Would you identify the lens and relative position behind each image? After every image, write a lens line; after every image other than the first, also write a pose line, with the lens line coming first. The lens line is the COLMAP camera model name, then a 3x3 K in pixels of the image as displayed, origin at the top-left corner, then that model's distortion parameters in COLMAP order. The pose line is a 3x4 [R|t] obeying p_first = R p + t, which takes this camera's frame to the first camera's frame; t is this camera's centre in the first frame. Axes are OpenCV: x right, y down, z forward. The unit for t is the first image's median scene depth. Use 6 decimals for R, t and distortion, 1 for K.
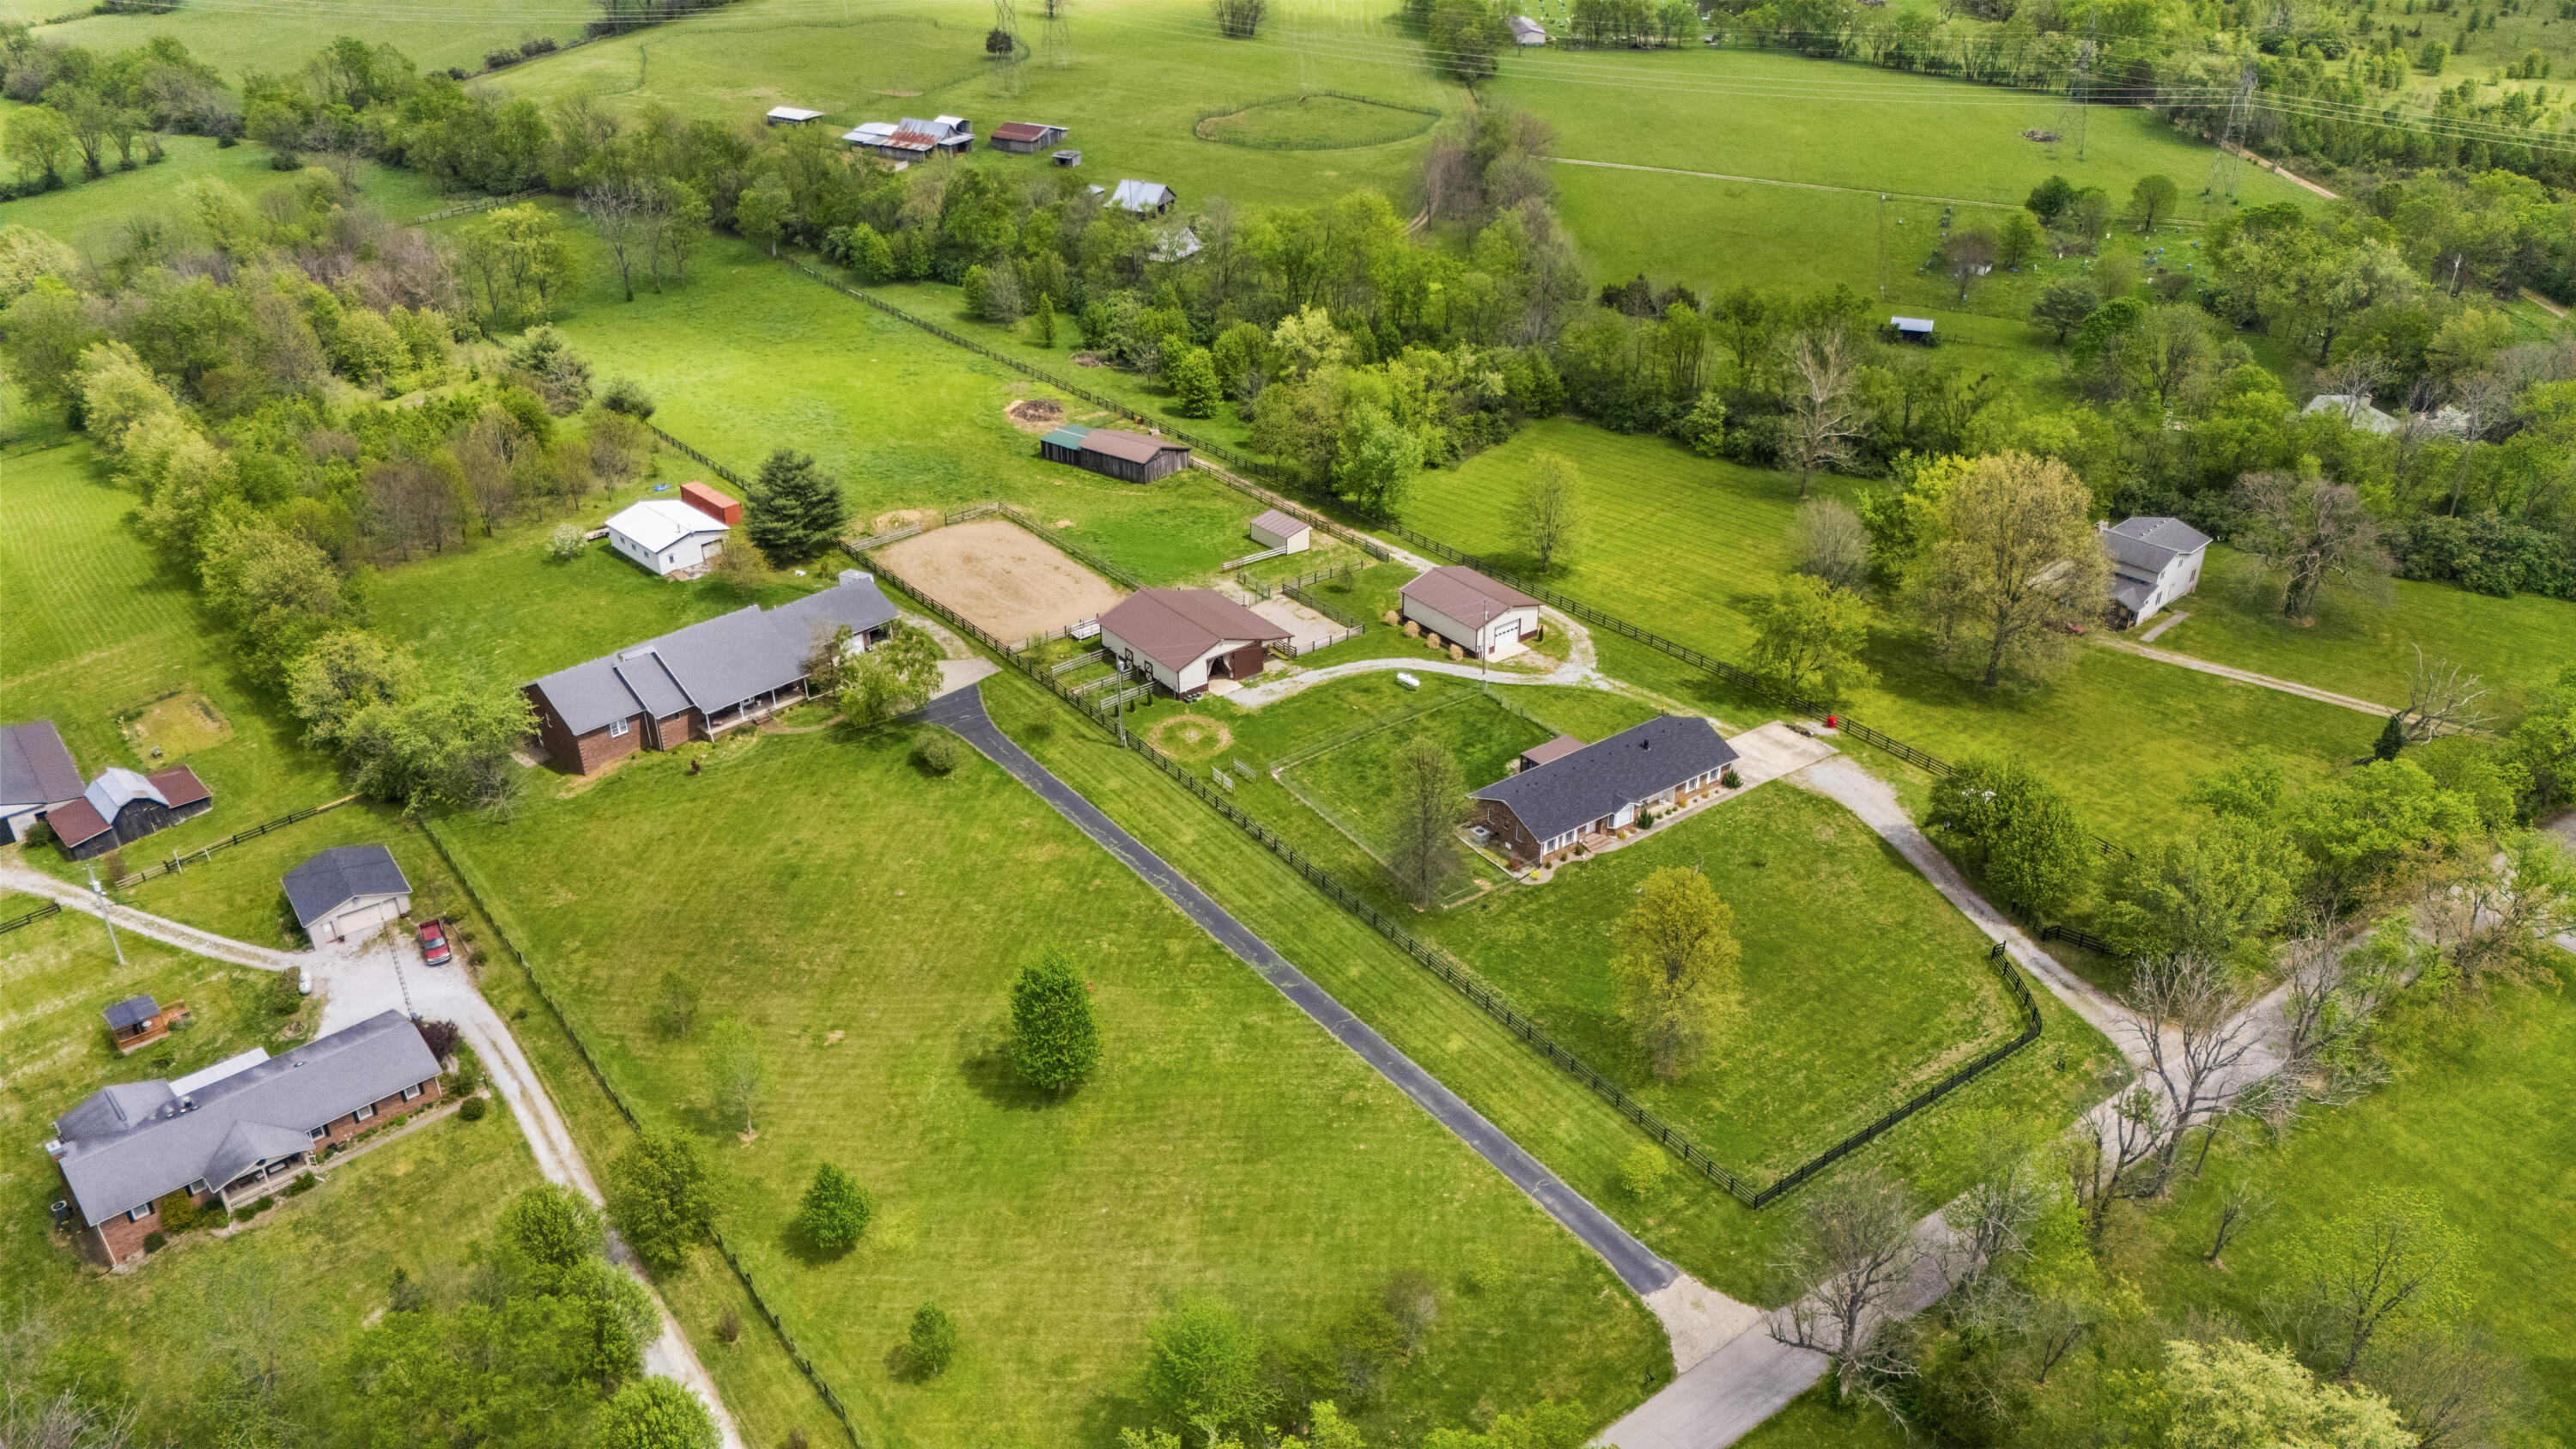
lens RADIAL K [[1883.8, 0, 1288.0], [0, 1883.8, 724.5], [0, 0, 1]] dist [0.046146, -0.000060]
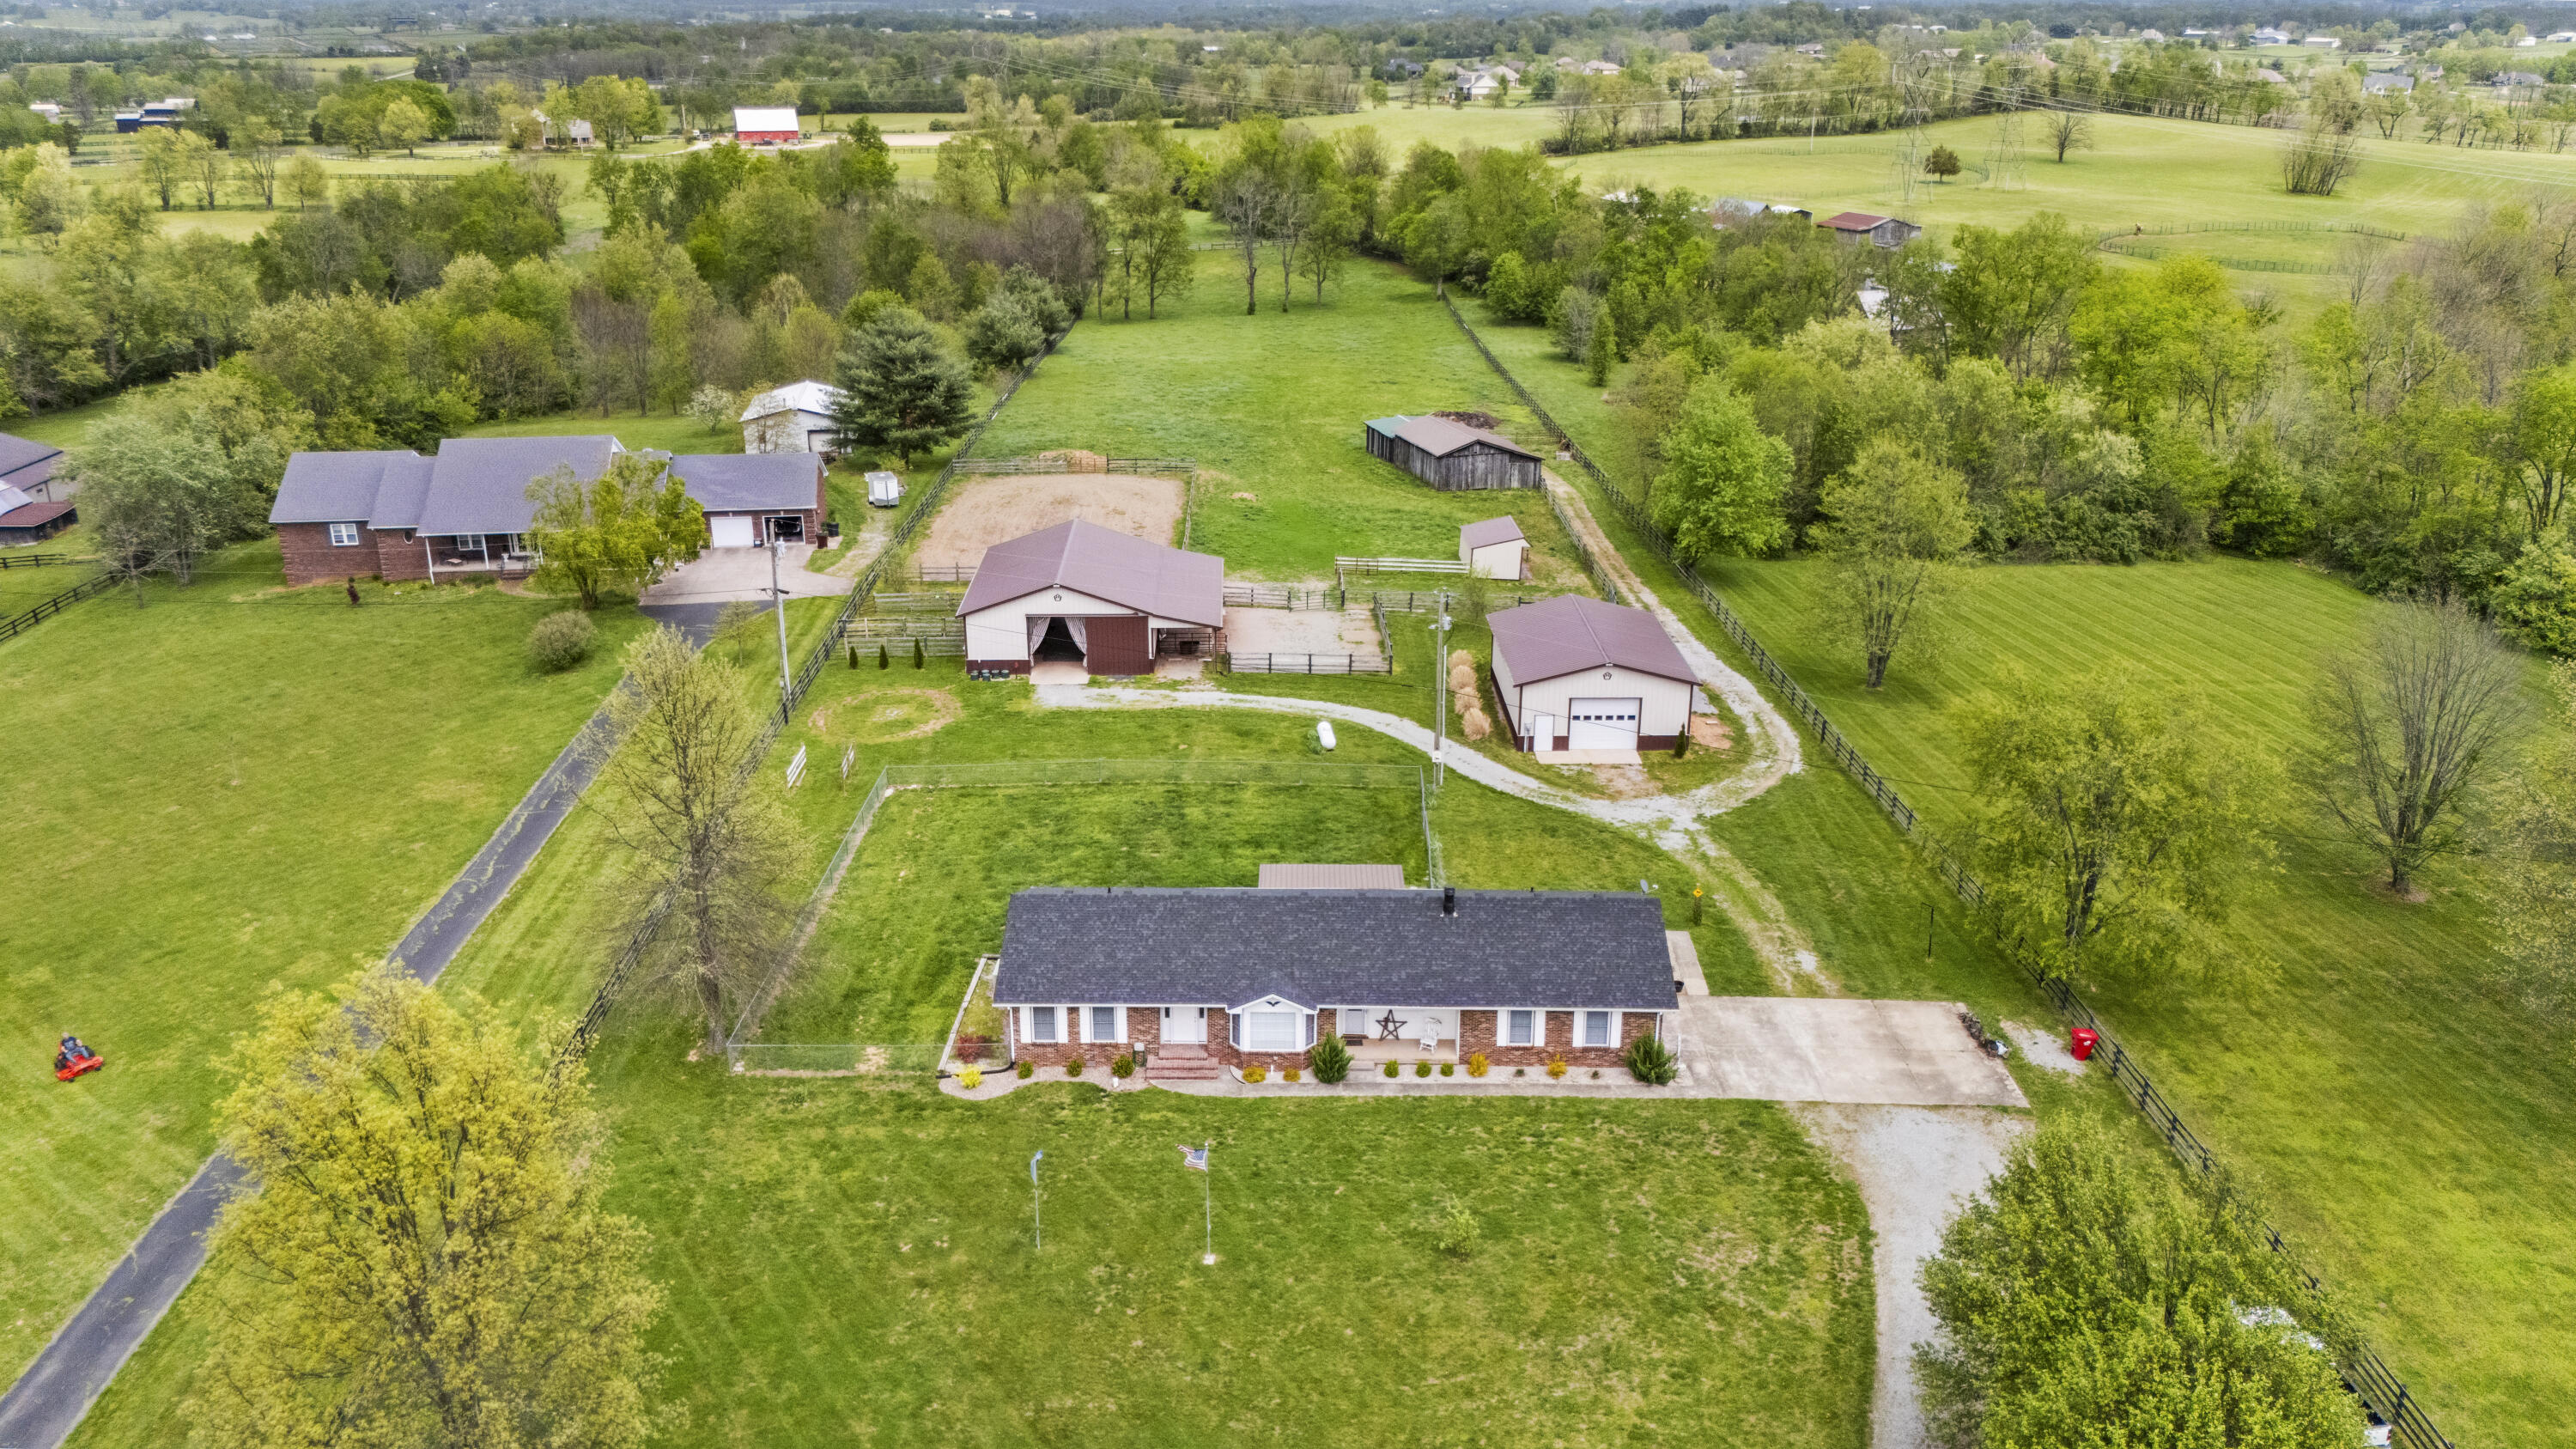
lens RADIAL K [[1968.5, 0, 1288.0], [0, 1968.5, 724.5], [0, 0, 1]] dist [0.107262, -0.128323]
pose [[0.806696, 0.219330, -0.548758, 0.366262], [-0.304998, 0.949871, -0.068711, 0.013947], [0.506179, 0.222799, 0.833153, 0.584934]]
